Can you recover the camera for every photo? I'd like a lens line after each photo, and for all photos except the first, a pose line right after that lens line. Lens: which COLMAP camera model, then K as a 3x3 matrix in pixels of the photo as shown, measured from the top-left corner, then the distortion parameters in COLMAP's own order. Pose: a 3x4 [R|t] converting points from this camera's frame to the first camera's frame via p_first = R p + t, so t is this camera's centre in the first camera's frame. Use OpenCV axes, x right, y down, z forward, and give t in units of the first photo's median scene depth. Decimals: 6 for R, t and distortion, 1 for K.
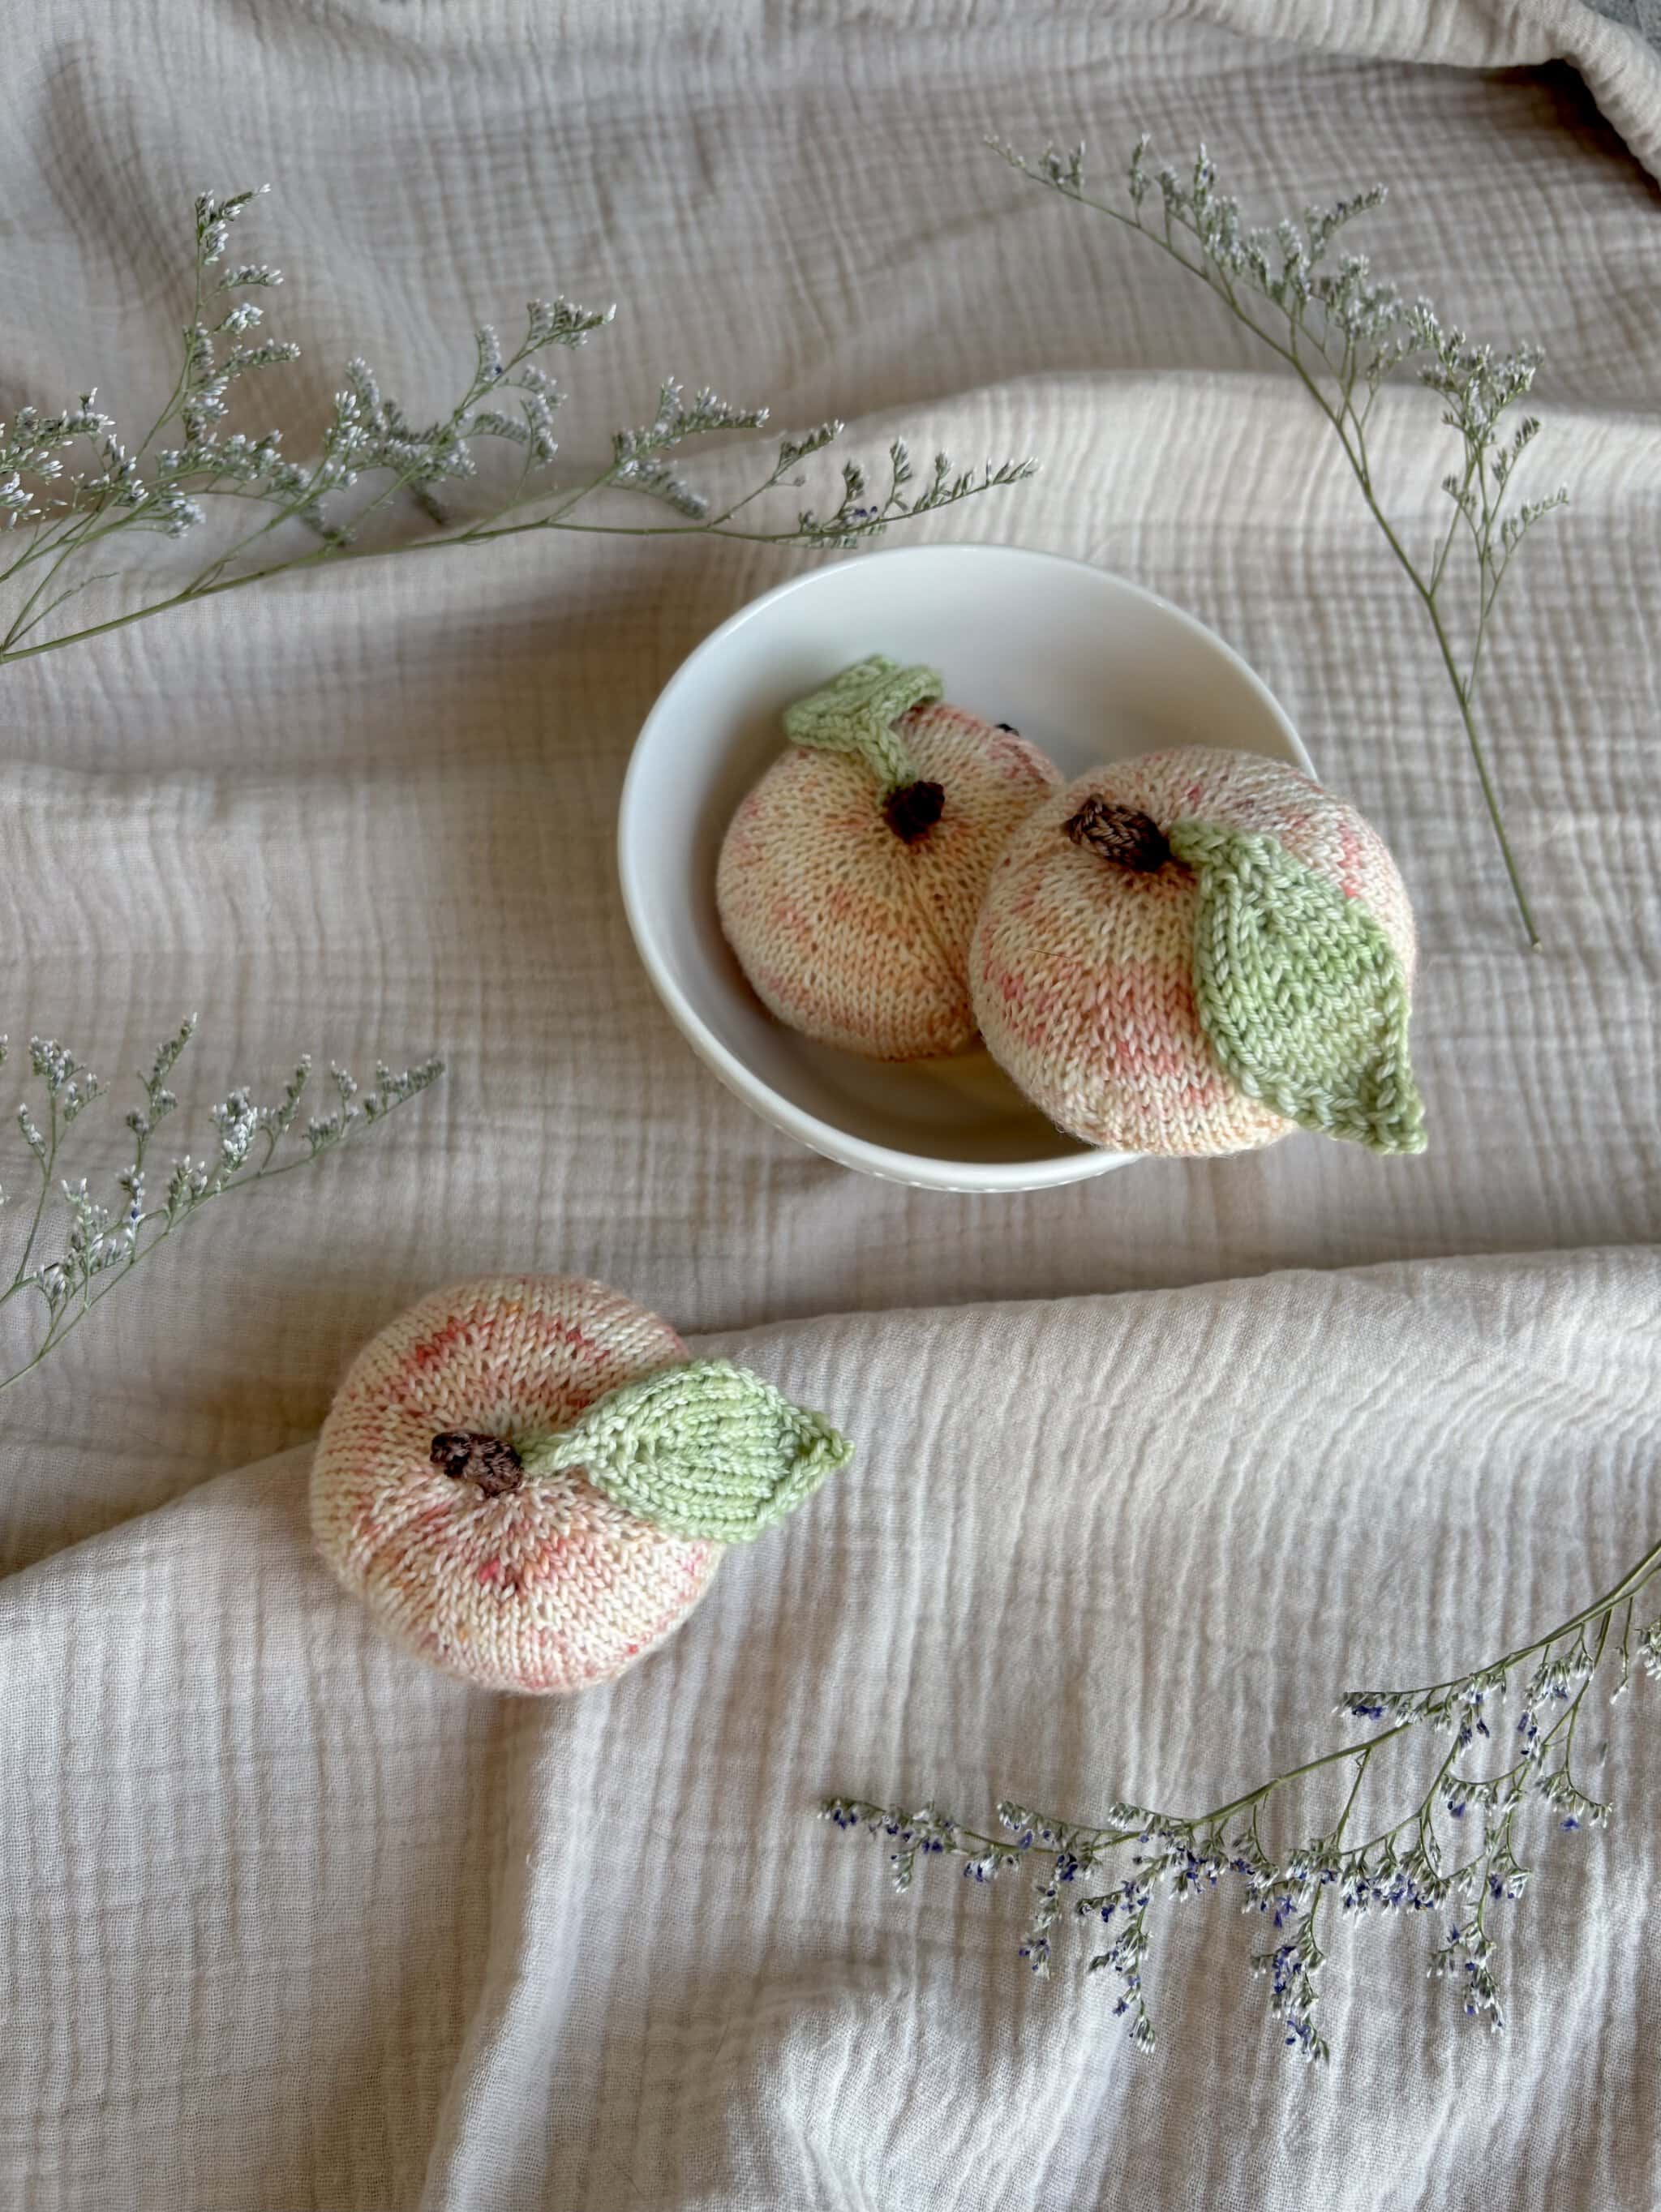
lens RADIAL K [[1714.7, 0, 830.5], [0, 1714.7, 1106.0], [0, 0, 1]] dist [-0.033925, 0.047858]
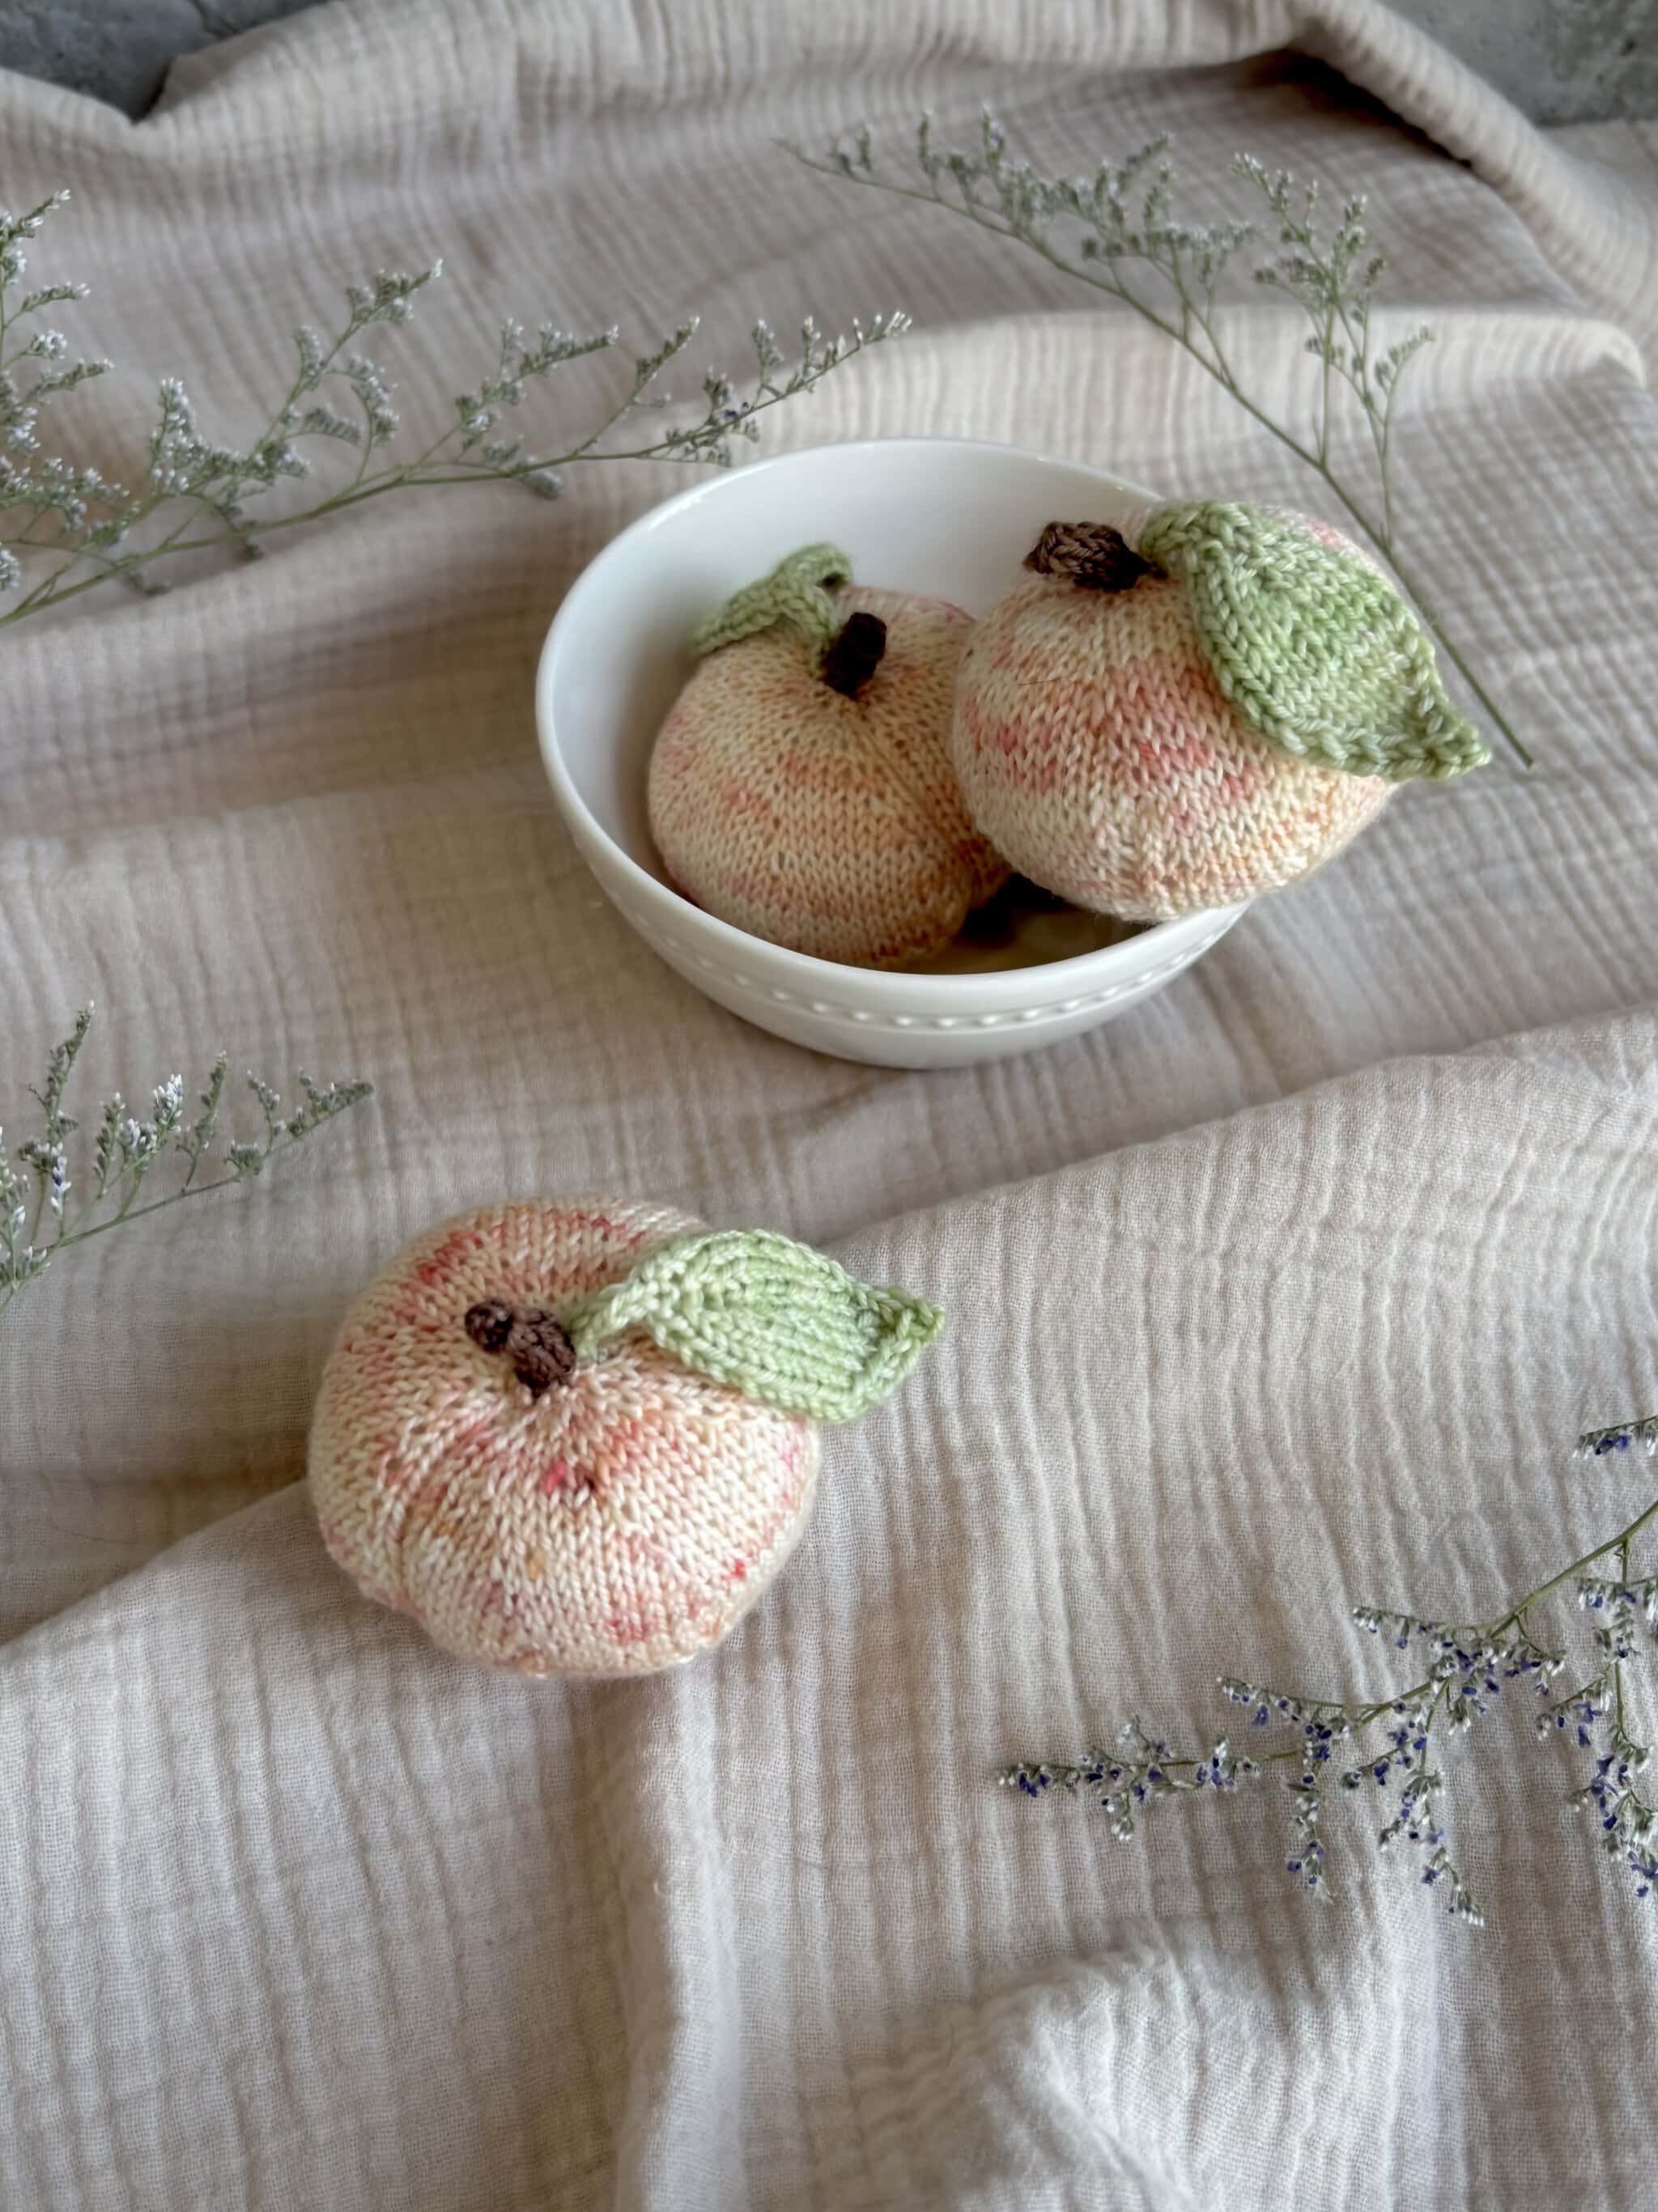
lens RADIAL K [[2051.9, 0, 829.0], [0, 2051.9, 1106.0], [0, 0, 1]] dist [-0.010818, -0.005801]
pose [[0.978221, -0.184625, 0.094852, -0.118638], [0.202634, 0.948455, -0.243665, 0.334338], [-0.044976, 0.257579, 0.965210, -0.003852]]
